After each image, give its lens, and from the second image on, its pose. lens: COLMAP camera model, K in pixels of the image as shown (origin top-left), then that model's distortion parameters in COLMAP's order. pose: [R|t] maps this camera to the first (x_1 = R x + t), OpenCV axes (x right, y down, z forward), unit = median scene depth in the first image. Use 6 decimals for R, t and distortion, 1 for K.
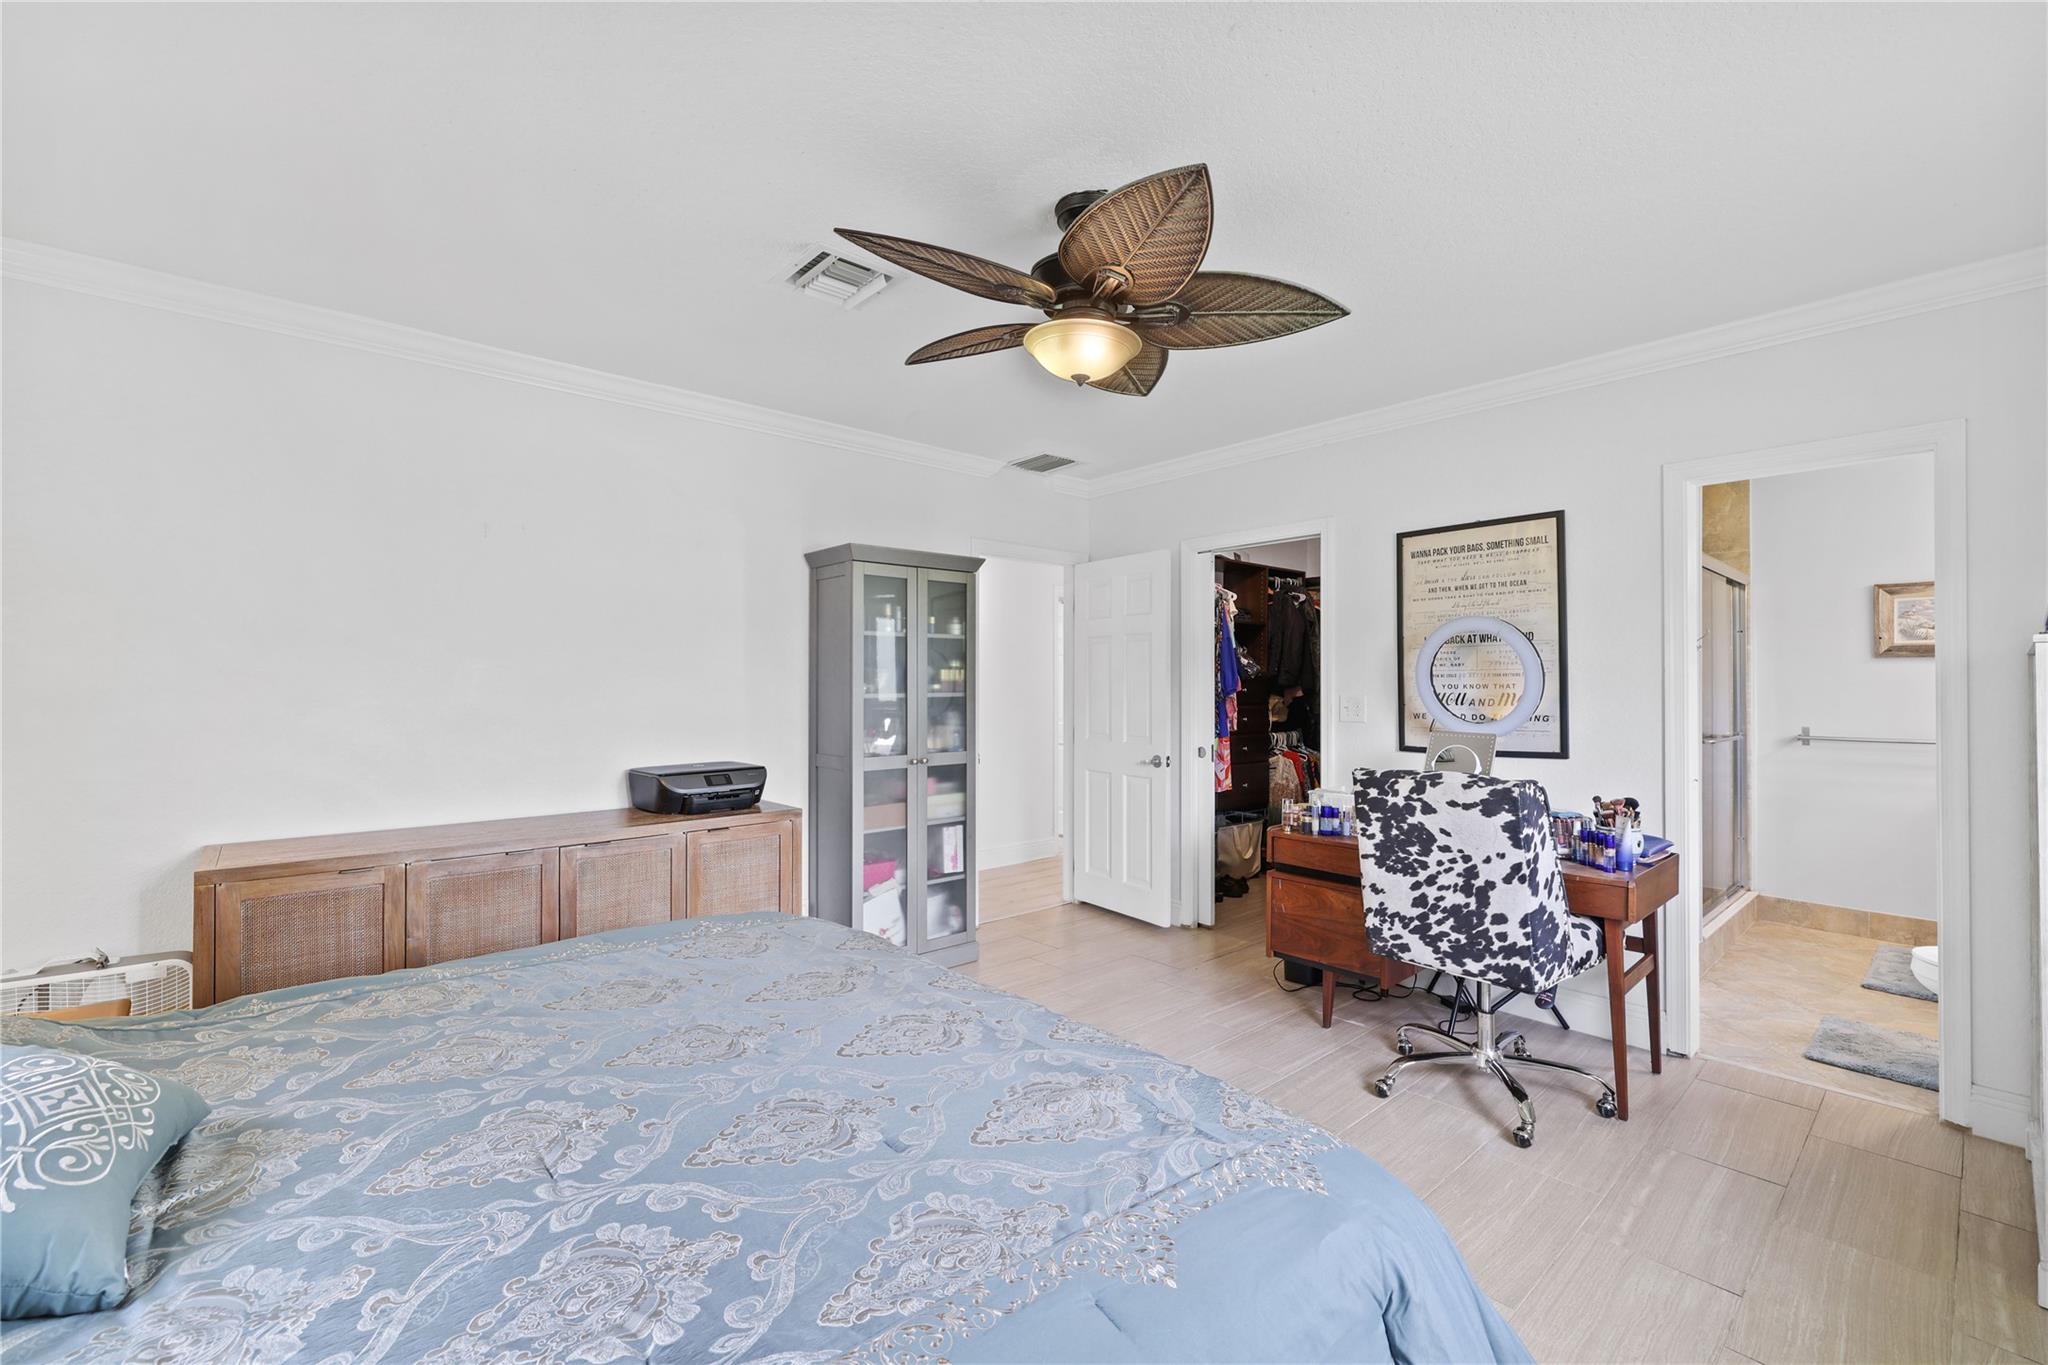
lens RADIAL K [[863.7, 0, 1024.2], [0, 863.7, 672.4], [0, 0, 1]] dist [0.001828, 0.000092]
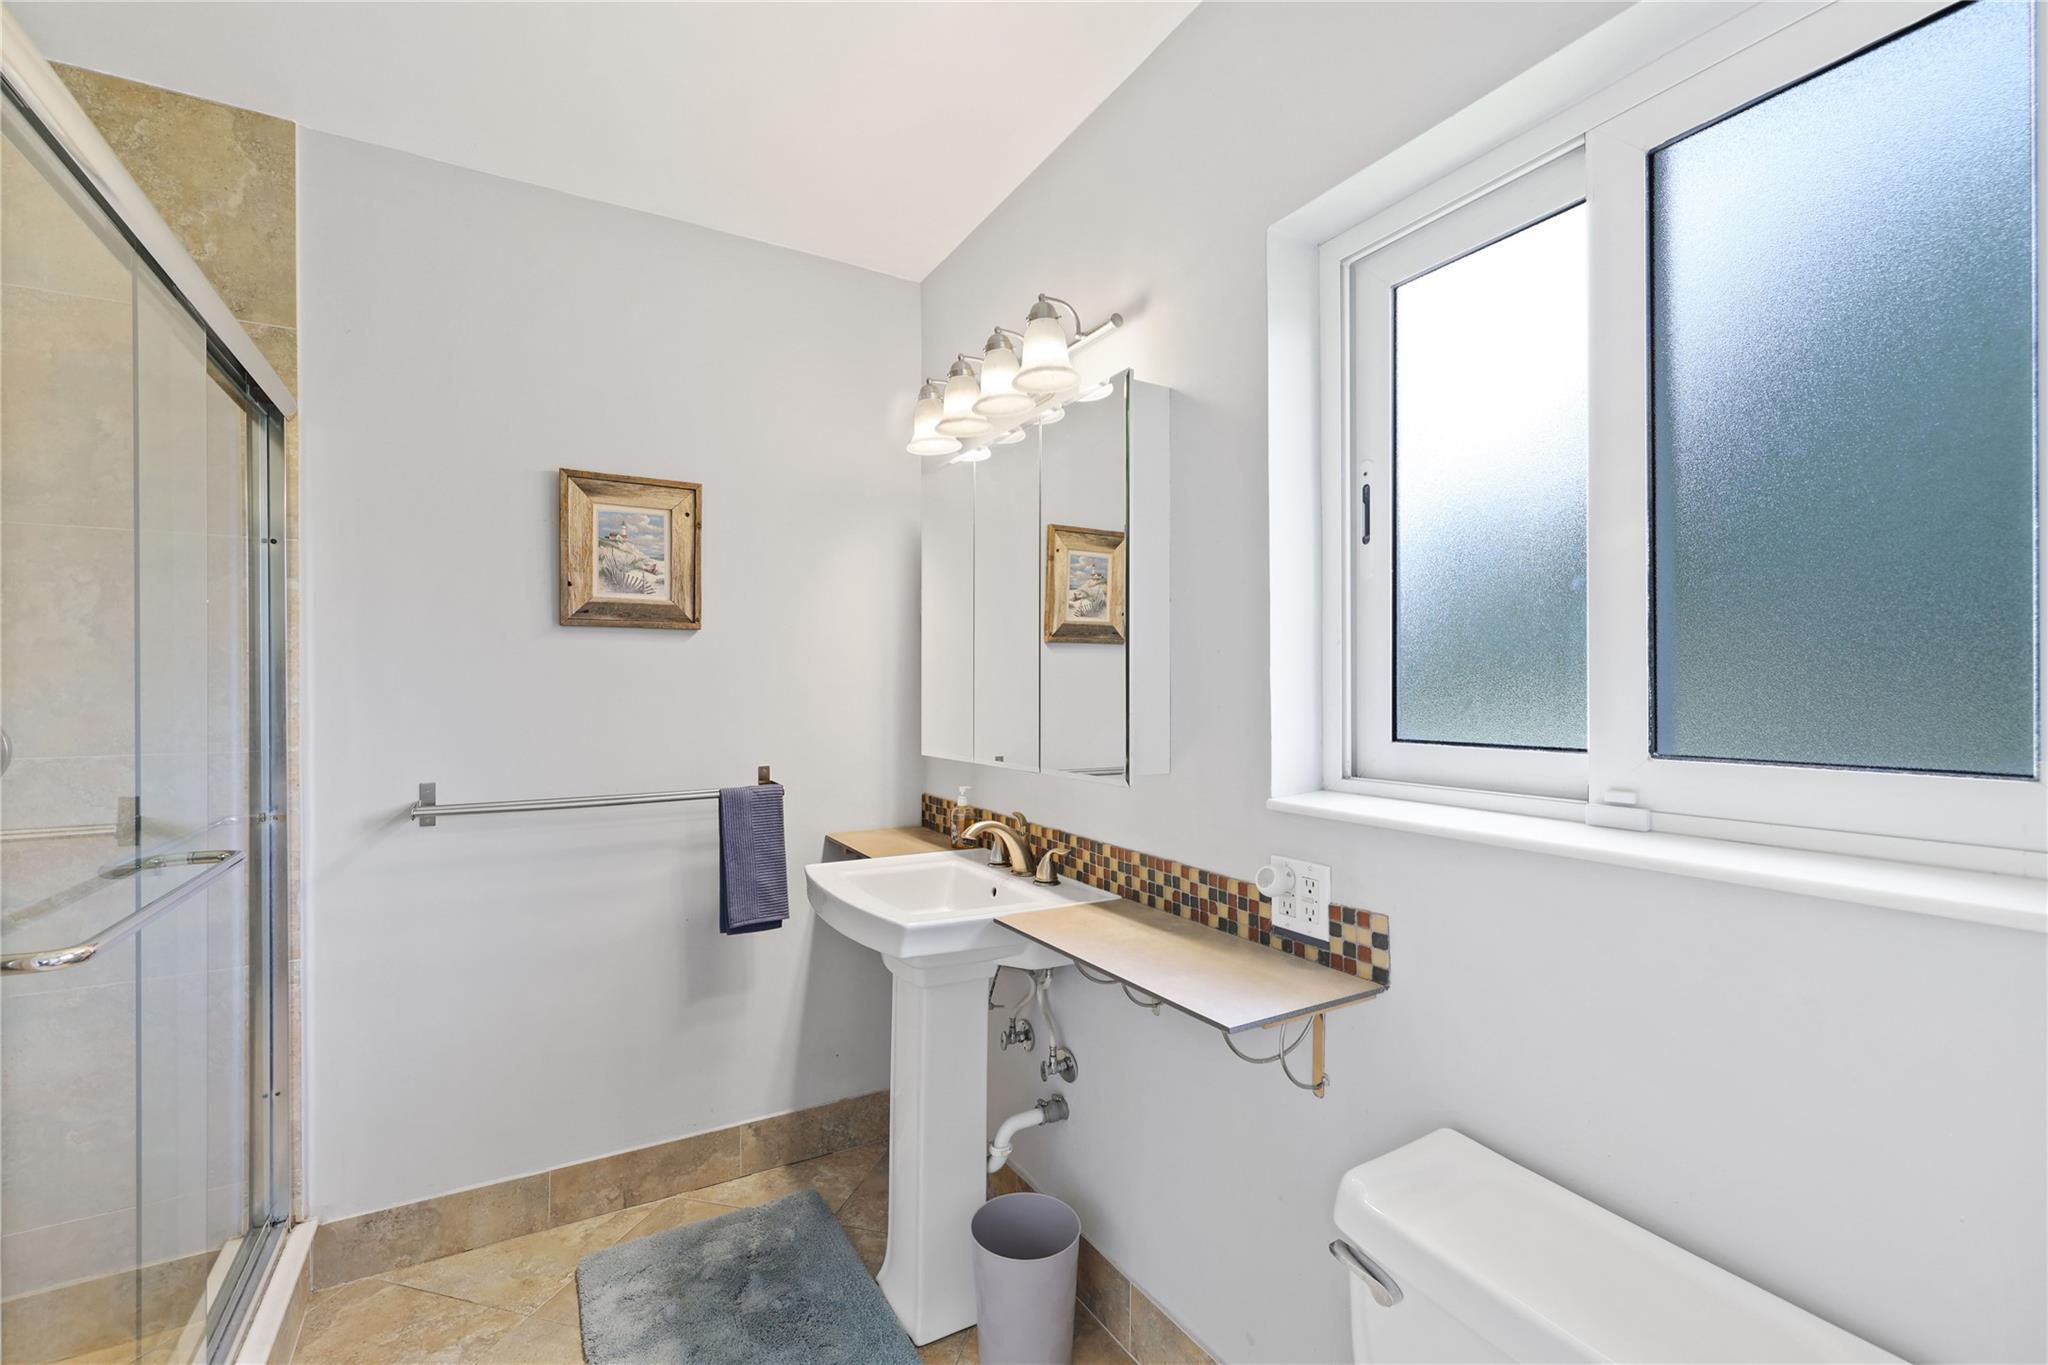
lens RADIAL K [[877.3, 0, 1020.0], [0, 877.3, 672.4], [0, 0, 1]] dist [0.002146, 0.000021]
pose [[0.188668, -0.002737, 0.982037, 0.565491], [-0.001784, 0.999994, 0.003130, 0.006479], [-0.982039, -0.002343, 0.188662, 0.668953]]
